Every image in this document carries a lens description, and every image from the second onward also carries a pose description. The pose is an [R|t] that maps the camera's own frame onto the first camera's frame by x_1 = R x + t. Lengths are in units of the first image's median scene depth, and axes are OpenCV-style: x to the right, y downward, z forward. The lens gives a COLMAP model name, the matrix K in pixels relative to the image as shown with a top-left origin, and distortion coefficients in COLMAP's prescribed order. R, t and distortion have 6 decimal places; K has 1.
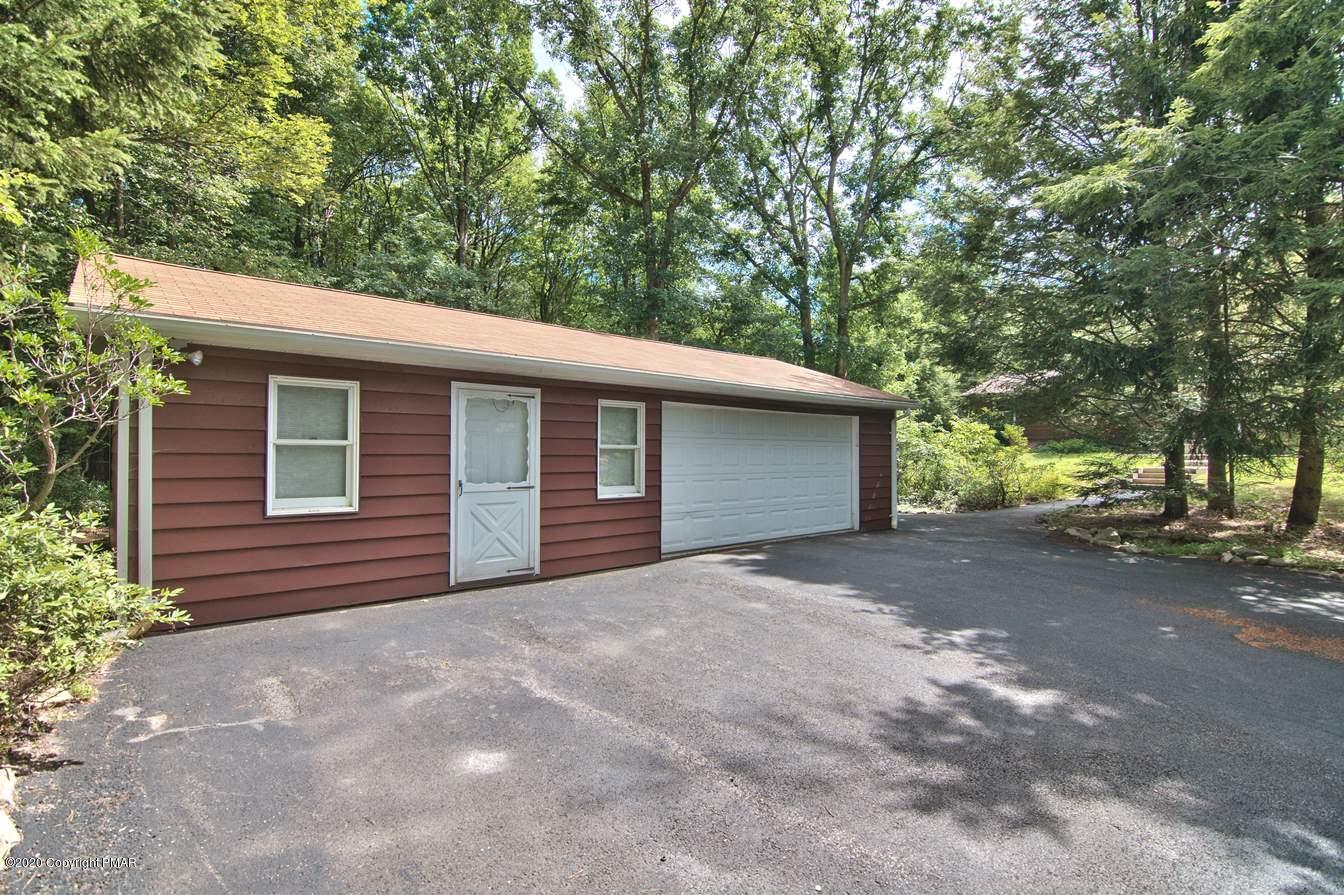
lens RADIAL K [[645.8, 0, 672.0], [0, 645.8, 447.5], [0, 0, 1]] dist [-0.002495, -0.011229]
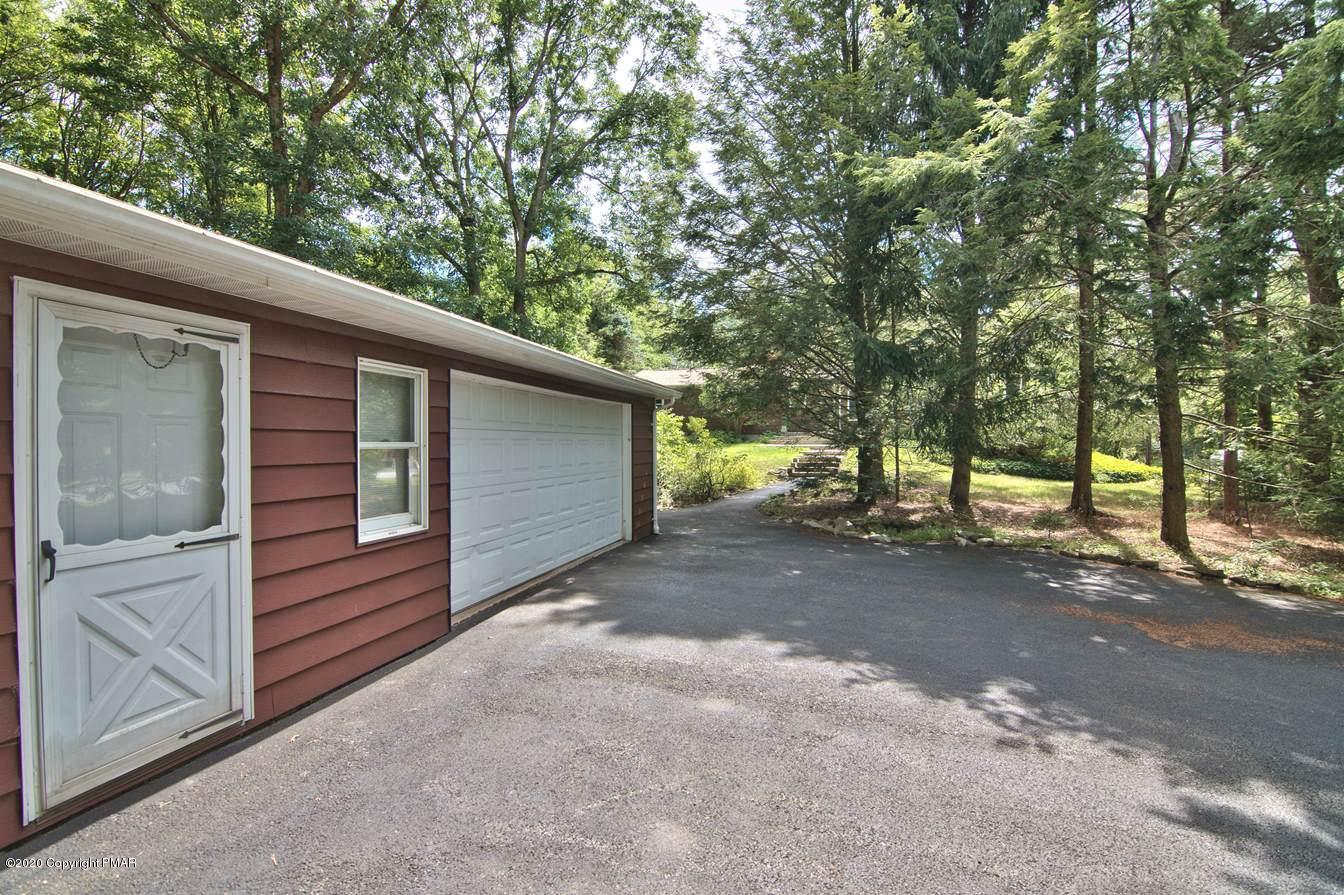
lens RADIAL K [[645.8, 0, 672.0], [0, 645.8, 447.5], [0, 0, 1]] dist [-0.002495, -0.011229]
pose [[0.828642, -0.007523, 0.559729, -0.213931], [-0.001814, 0.999868, 0.016126, -0.009896], [-0.559776, -0.014378, 0.828519, 0.446887]]
